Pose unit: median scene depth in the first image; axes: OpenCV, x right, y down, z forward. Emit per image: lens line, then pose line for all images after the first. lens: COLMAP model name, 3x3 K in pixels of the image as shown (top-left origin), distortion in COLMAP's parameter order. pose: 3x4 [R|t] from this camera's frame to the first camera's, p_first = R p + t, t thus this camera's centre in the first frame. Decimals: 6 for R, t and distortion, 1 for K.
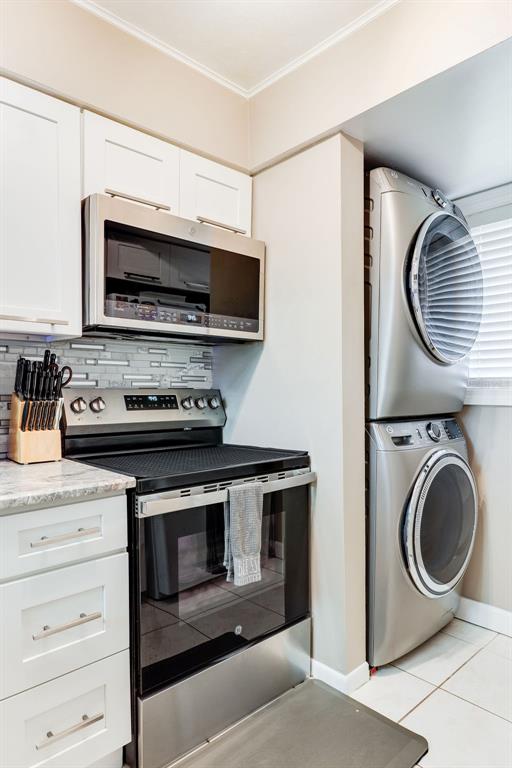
lens RADIAL K [[474.8, 0, 251.5], [0, 474.8, 403.4], [0, 0, 1]] dist [-0.000443, -0.000035]
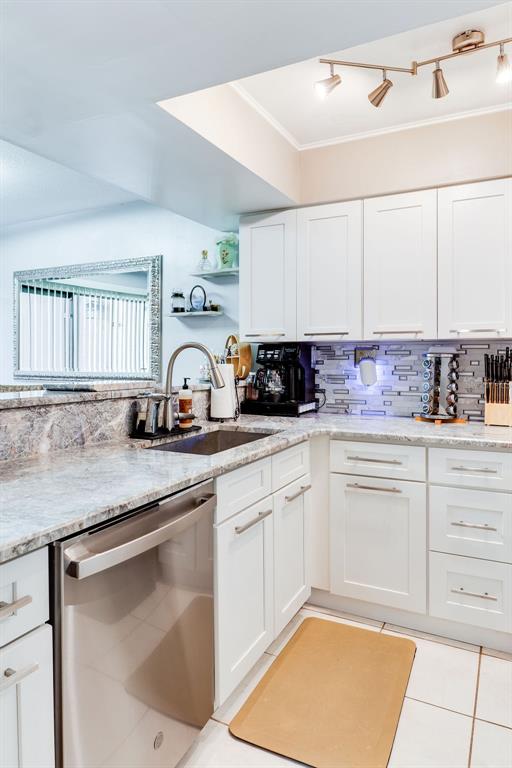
lens RADIAL K [[498.0, 0, 256.1], [0, 498.0, 370.3], [0, 0, 1]] dist [-0.002532, -0.001286]
pose [[0.350609, 0.028180, -0.936098, 0.606187], [-0.033548, 0.999284, 0.017517, -0.038026], [0.935921, 0.025263, 0.351304, -0.184325]]
